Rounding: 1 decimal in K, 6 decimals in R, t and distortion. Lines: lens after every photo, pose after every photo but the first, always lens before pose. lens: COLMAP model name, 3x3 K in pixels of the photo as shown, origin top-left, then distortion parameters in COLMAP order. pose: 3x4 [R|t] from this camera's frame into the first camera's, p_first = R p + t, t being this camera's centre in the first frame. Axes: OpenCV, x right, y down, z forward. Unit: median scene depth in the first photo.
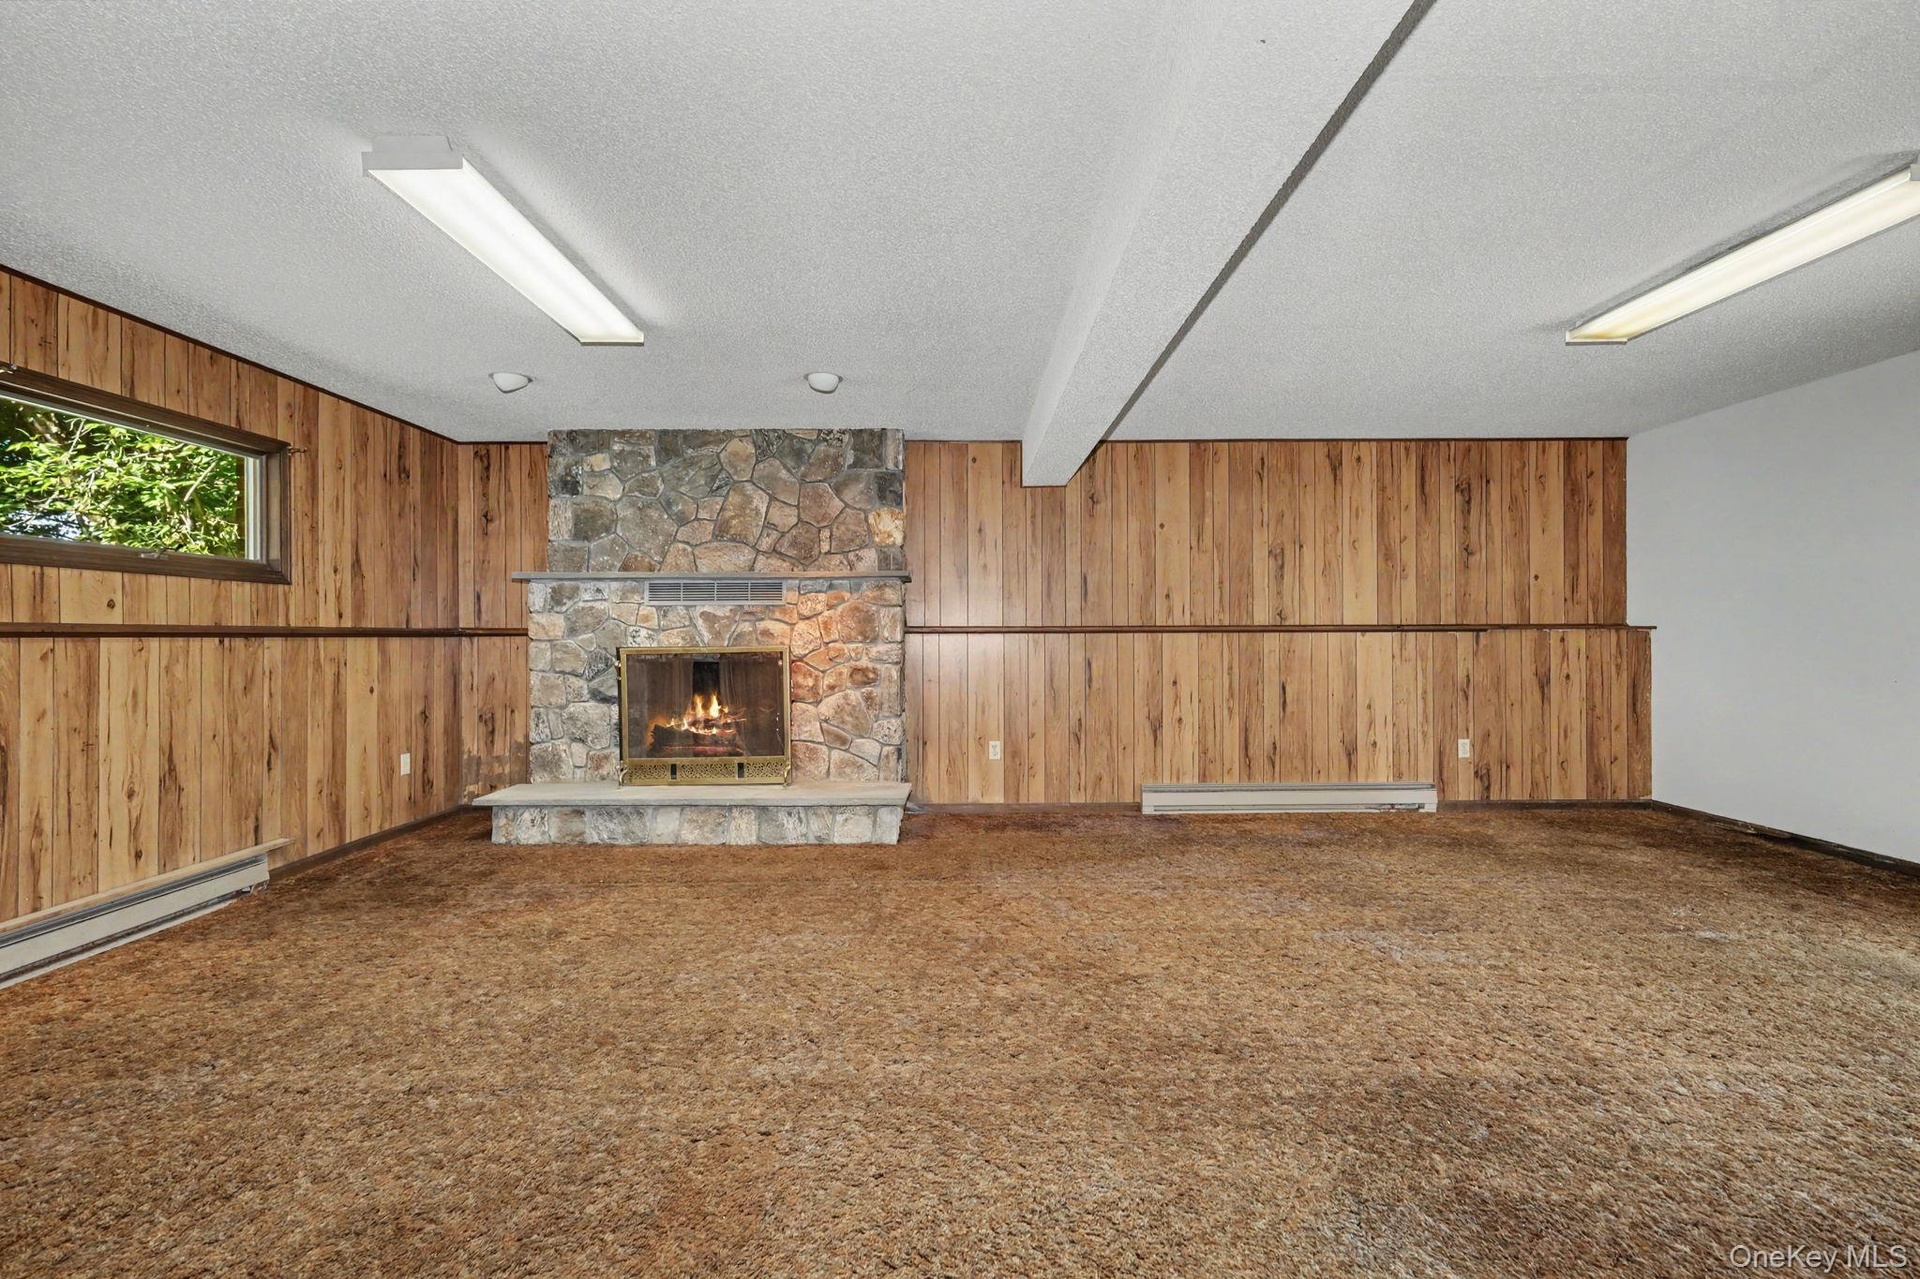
lens RADIAL K [[830.9, 0, 957.3], [0, 830.9, 633.3], [0, 0, 1]] dist [0.000546, -0.000090]
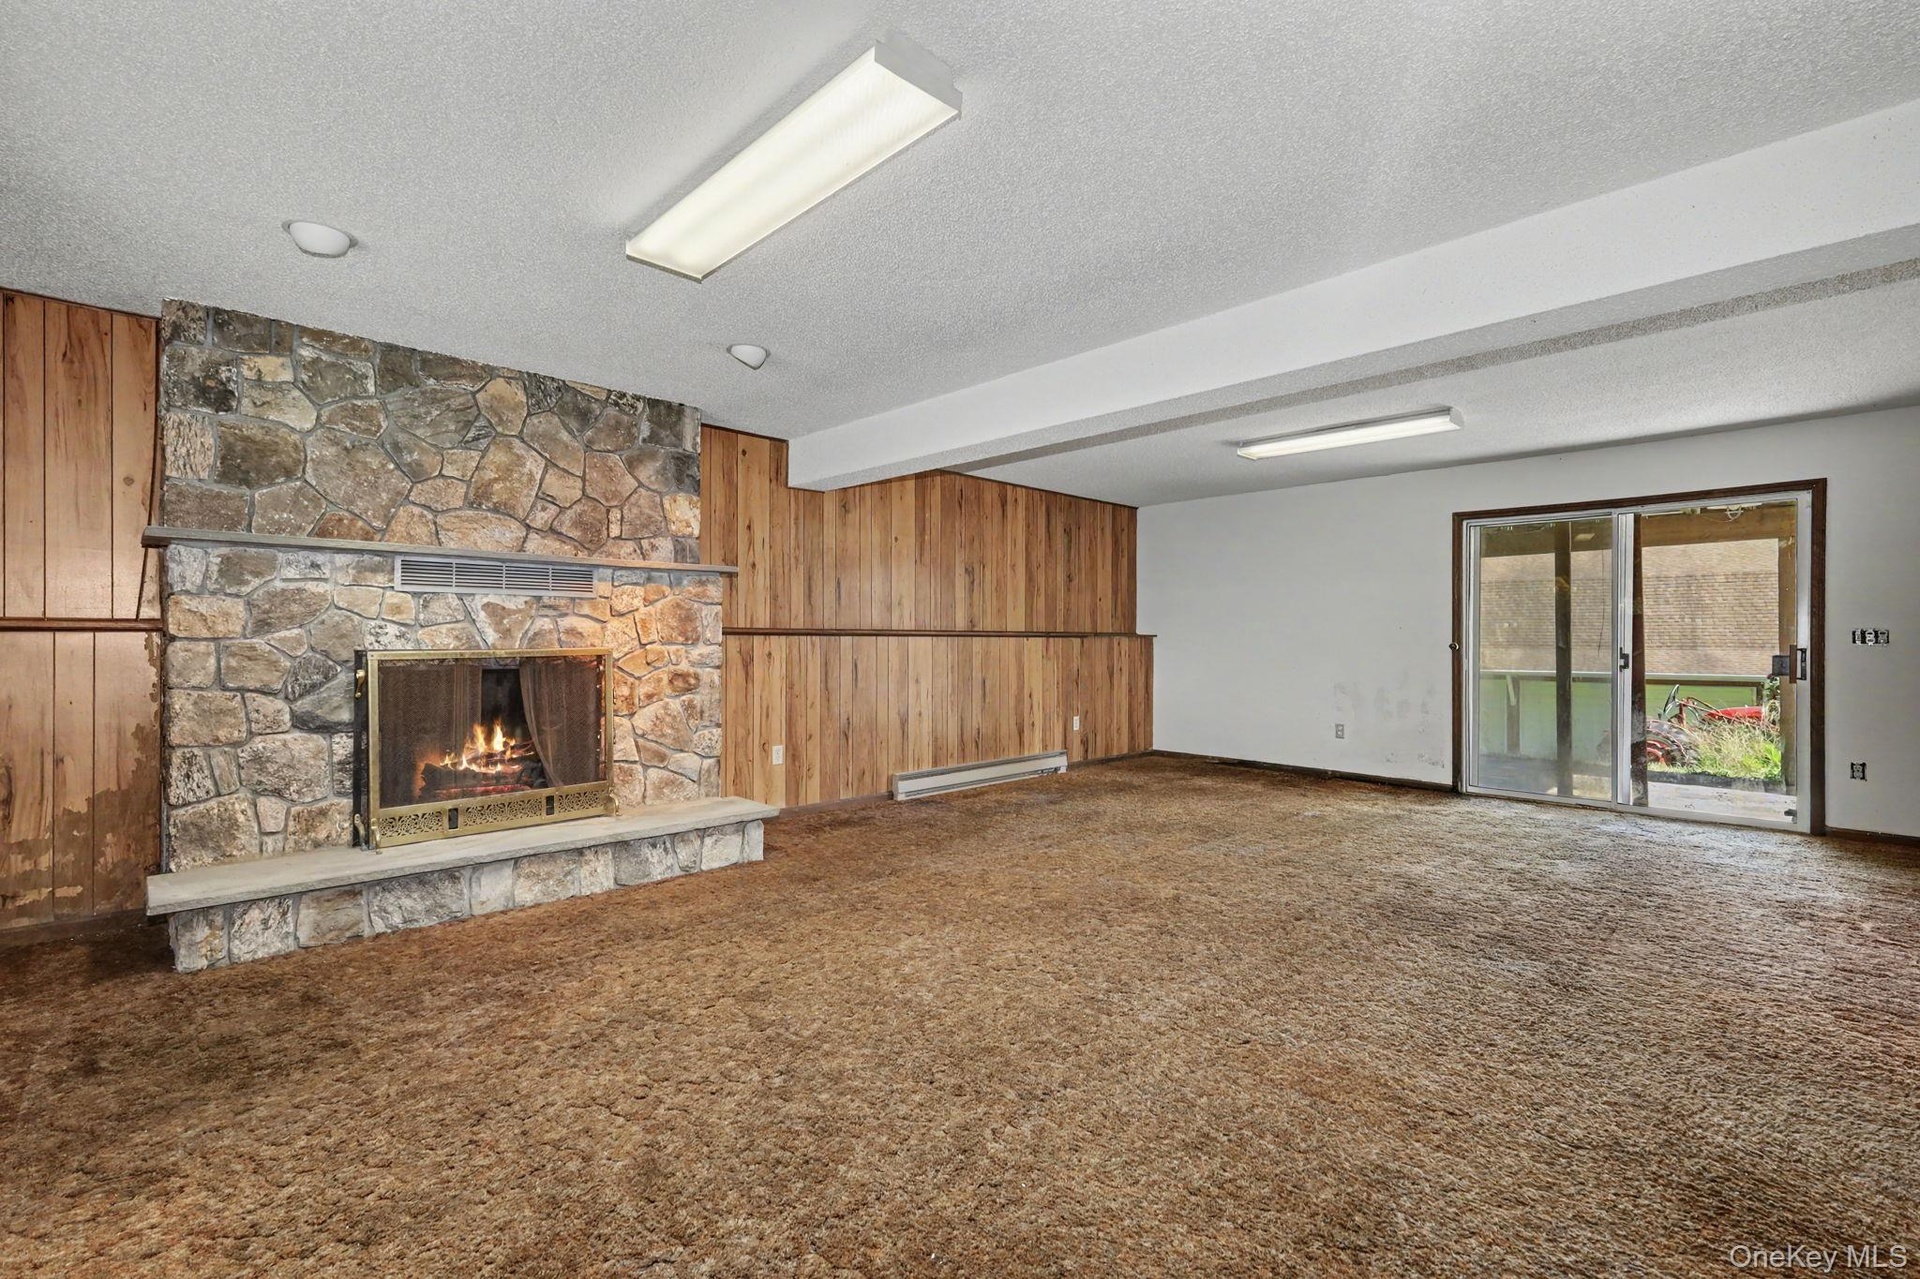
lens RADIAL K [[845.4, 0, 960.0], [0, 845.4, 639.5], [0, 0, 1]] dist [0.003283, -0.000491]
pose [[0.722755, 0.006661, 0.691072, -0.499624], [-0.008823, 0.999961, -0.000411, 0.003727], [-0.691048, -0.005800, 0.722786, 0.138549]]
